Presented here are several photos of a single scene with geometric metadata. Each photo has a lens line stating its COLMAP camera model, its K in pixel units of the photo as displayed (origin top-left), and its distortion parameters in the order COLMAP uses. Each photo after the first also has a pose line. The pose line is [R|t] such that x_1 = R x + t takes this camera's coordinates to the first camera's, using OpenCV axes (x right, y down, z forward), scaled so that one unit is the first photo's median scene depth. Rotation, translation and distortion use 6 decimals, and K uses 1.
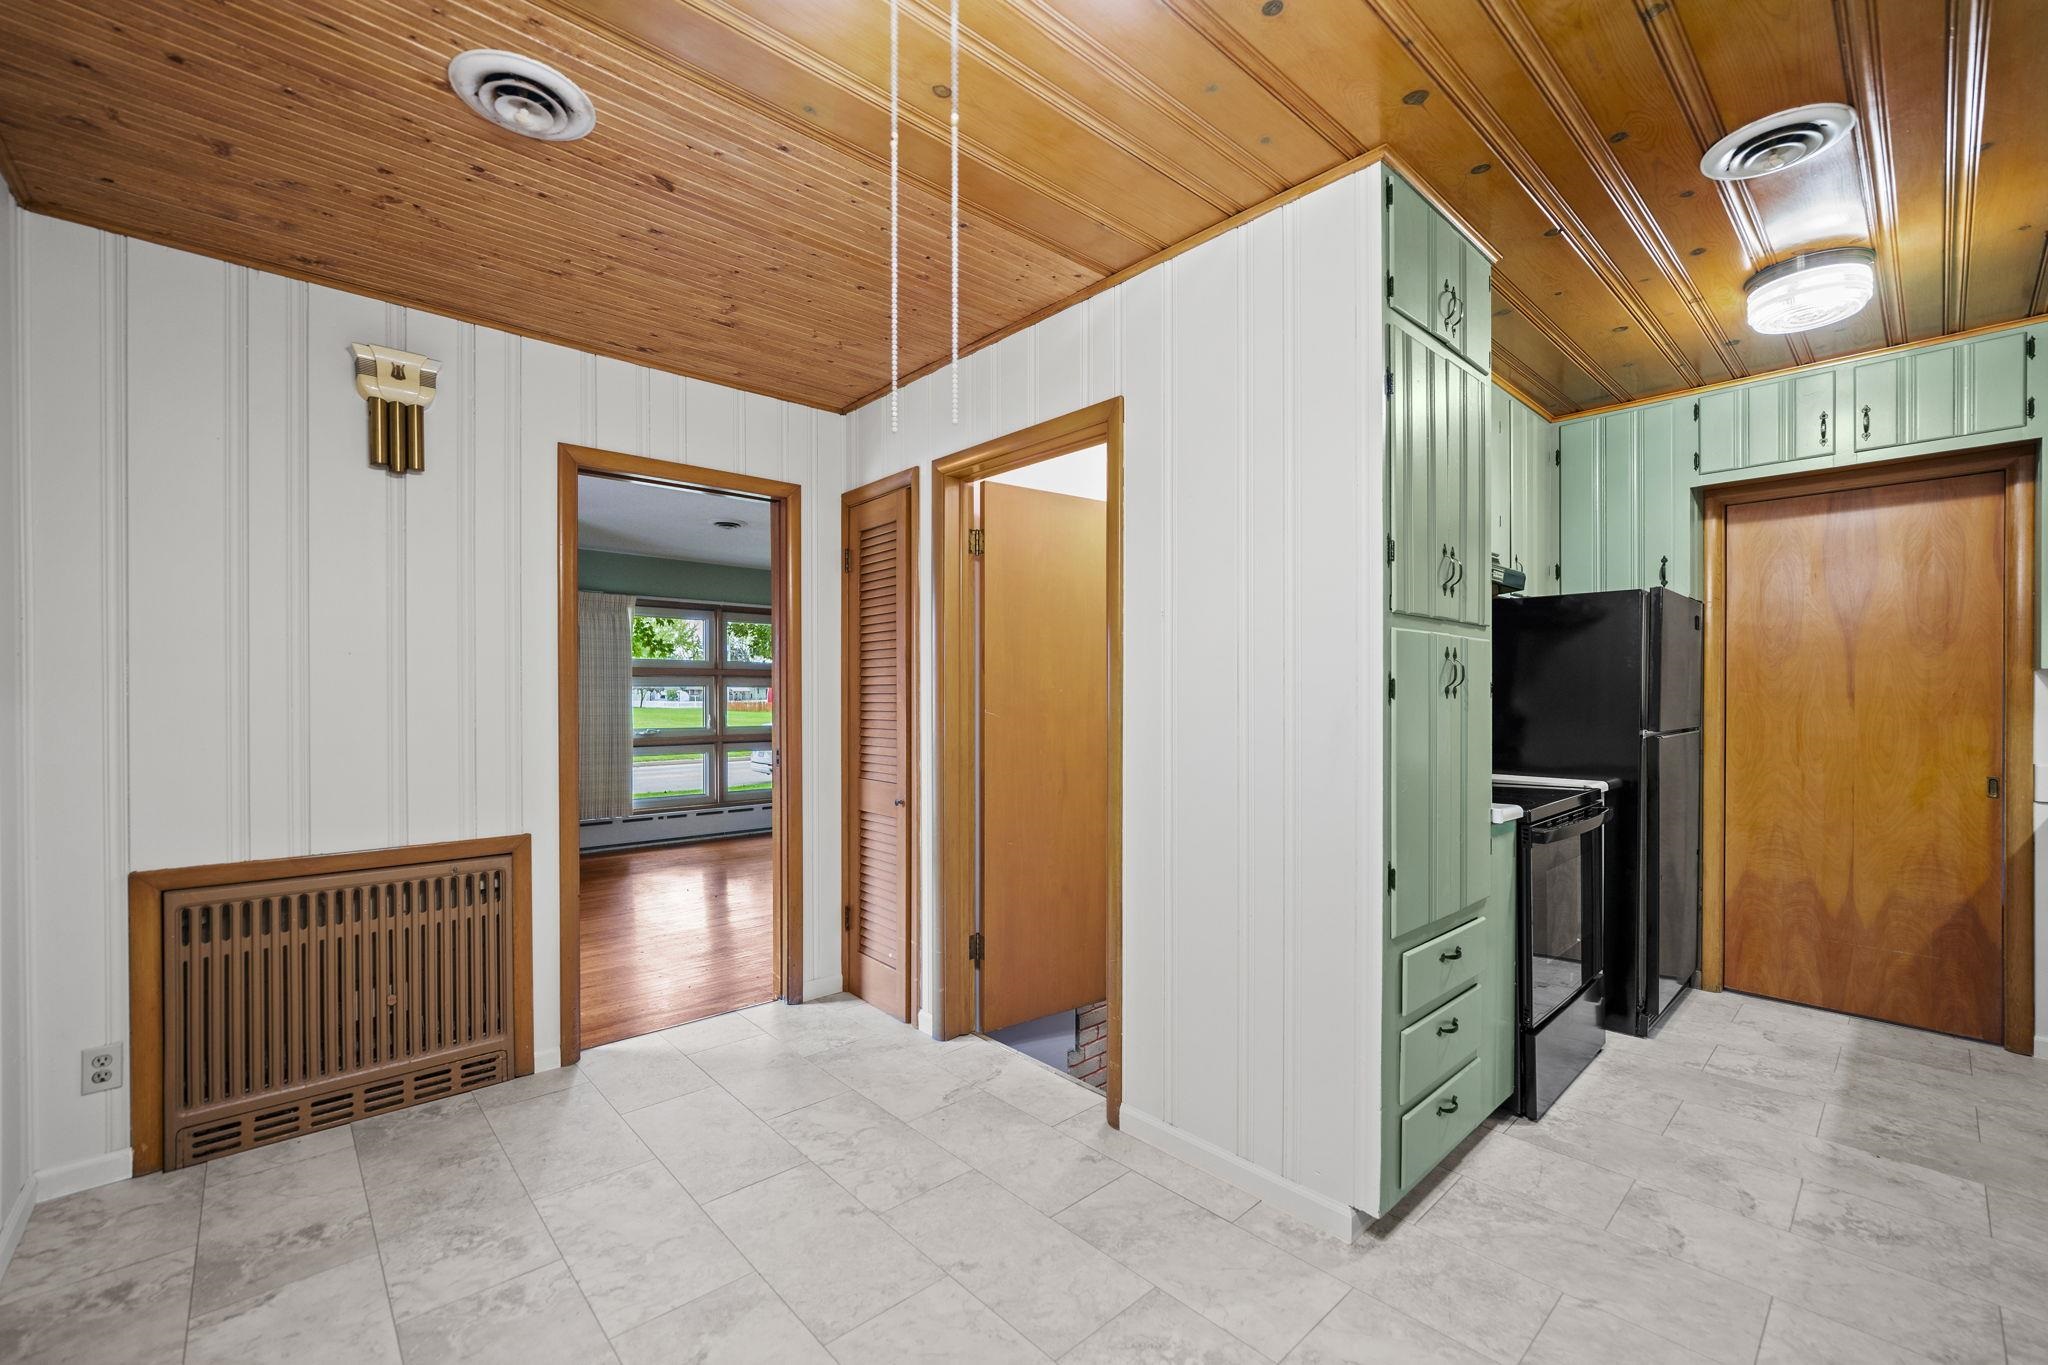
lens RADIAL K [[822.9, 0, 1014.4], [0, 822.9, 691.9], [0, 0, 1]] dist [-0.018755, 0.005307]
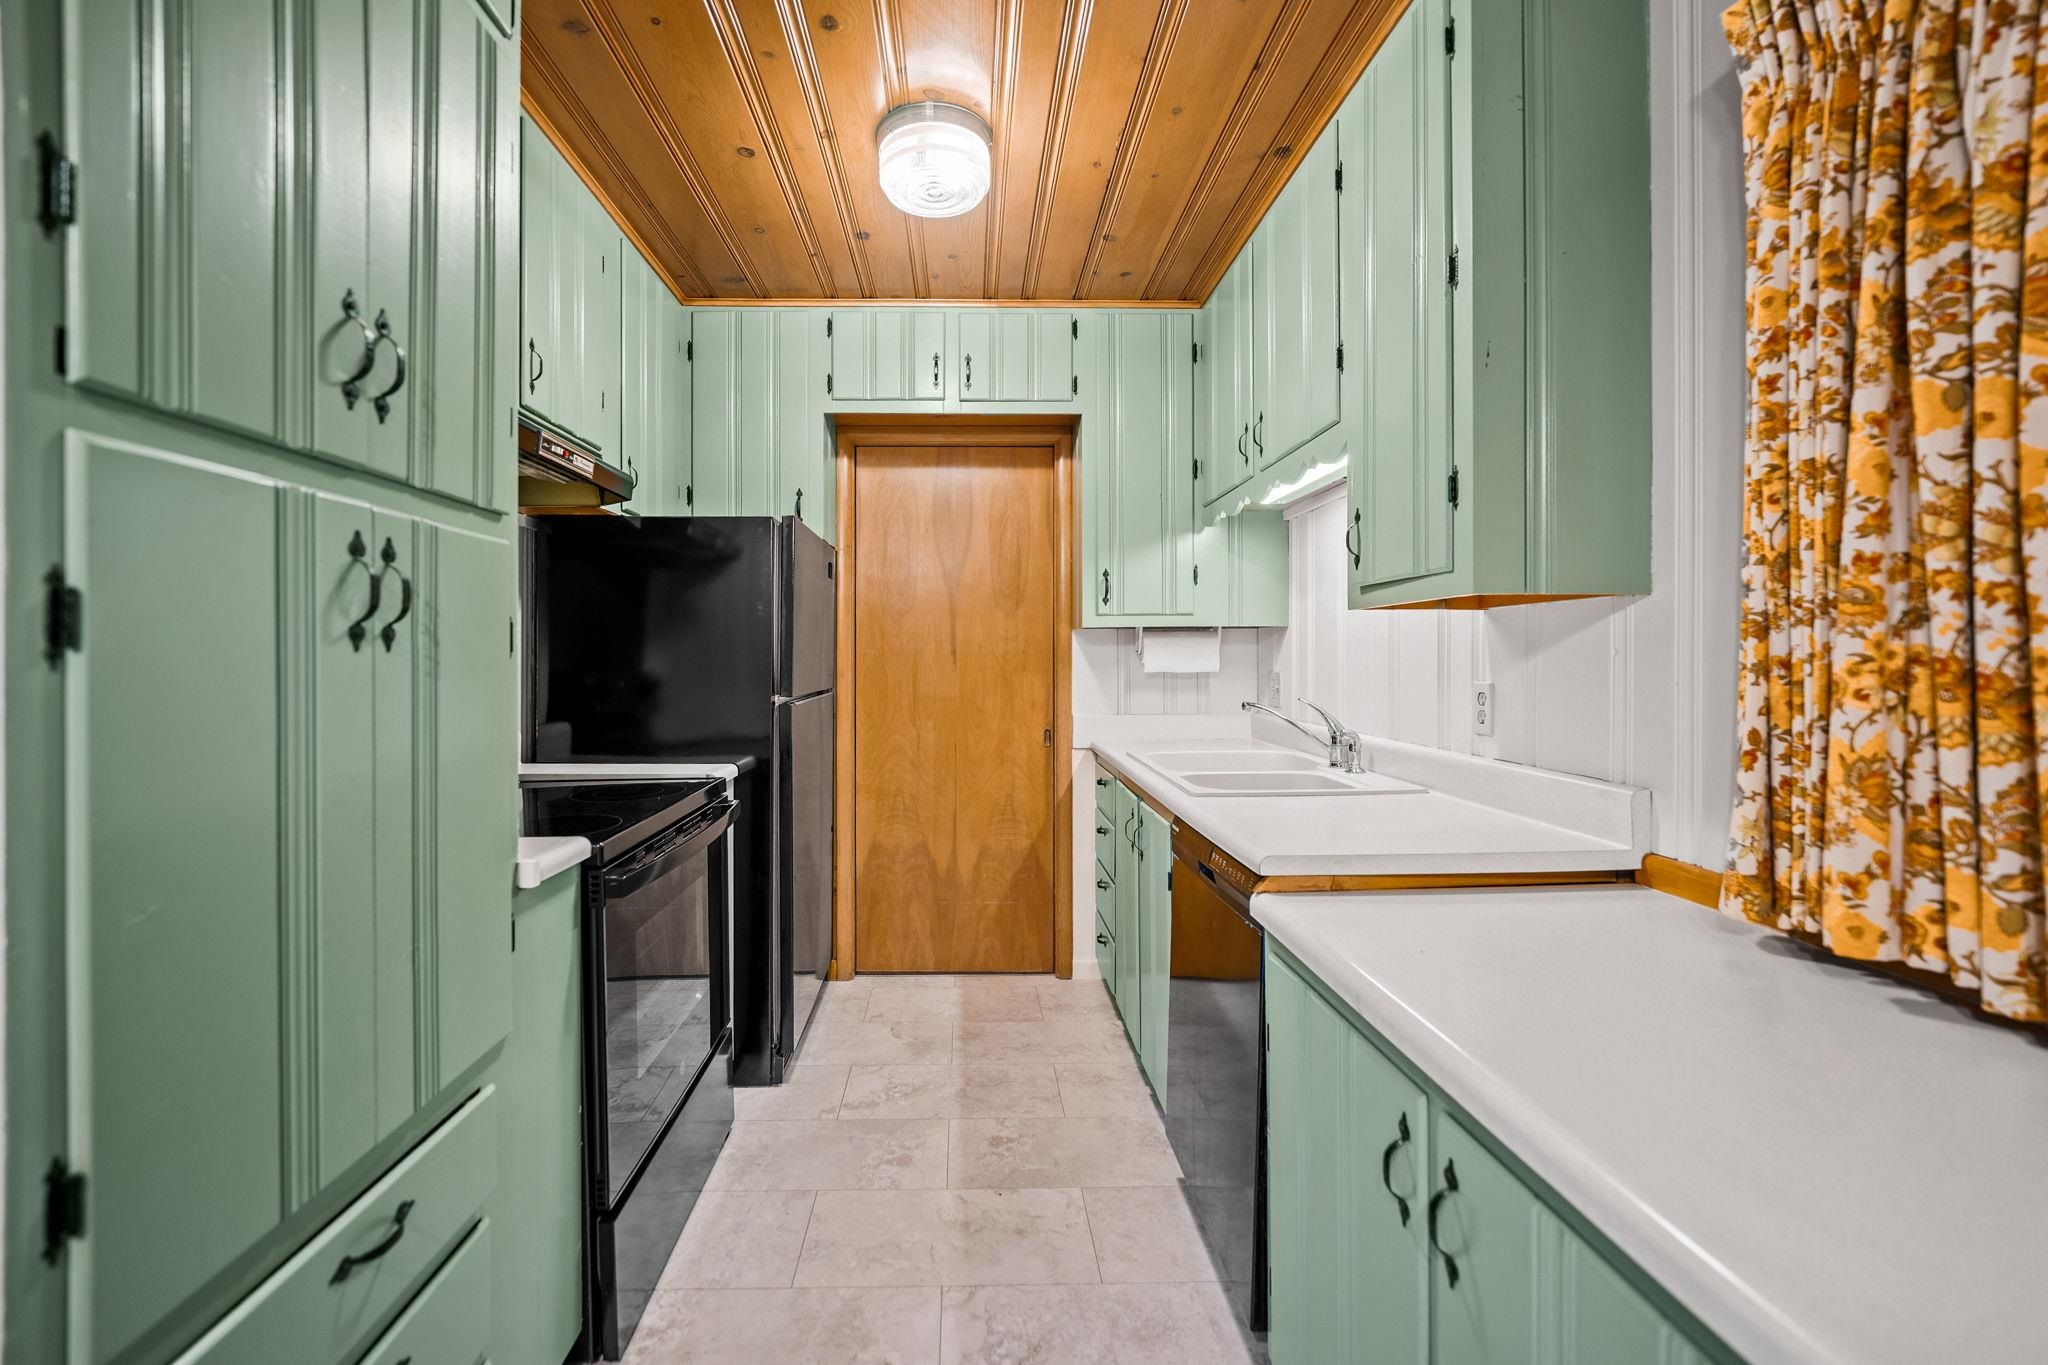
lens RADIAL K [[889.4, 0, 1024.0], [0, 889.4, 682.5], [0, 0, 1]] dist [-0.000215, -0.000048]
pose [[0.615085, -0.023819, 0.788101, 0.232527], [-0.003569, 0.999449, 0.032993, 0.004740], [-0.788453, -0.023106, 0.614661, 0.271412]]
